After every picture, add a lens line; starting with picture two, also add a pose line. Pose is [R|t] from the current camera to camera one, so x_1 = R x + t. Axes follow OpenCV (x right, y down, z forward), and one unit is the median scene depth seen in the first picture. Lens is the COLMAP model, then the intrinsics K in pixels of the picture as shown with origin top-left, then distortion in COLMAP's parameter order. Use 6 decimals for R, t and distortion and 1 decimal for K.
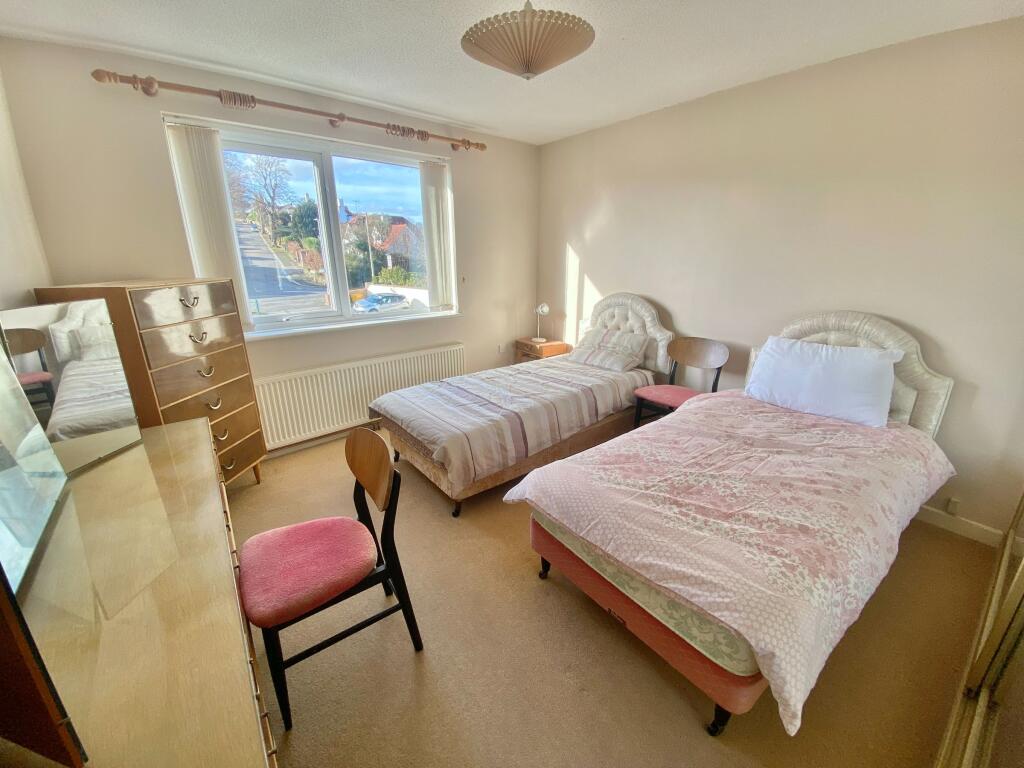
lens RADIAL K [[411.2, 0, 511.9], [0, 411.2, 379.7], [0, 0, 1]] dist [-0.013653, -0.007694]
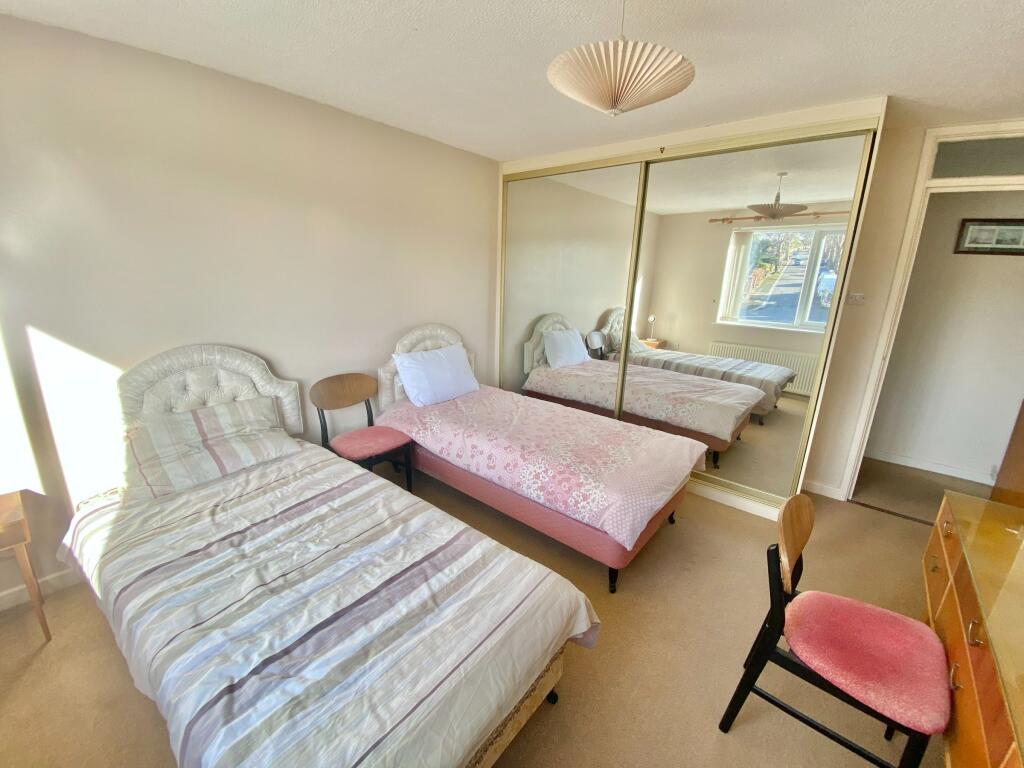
lens RADIAL K [[411.2, 0, 514.2], [0, 411.2, 388.6], [0, 0, 1]] dist [-0.013653, -0.007694]
pose [[-0.243438, -0.243860, 0.938760, -0.492864], [0.261529, 0.915524, 0.305643, -0.262348], [-0.933992, 0.319918, -0.159097, 0.847407]]
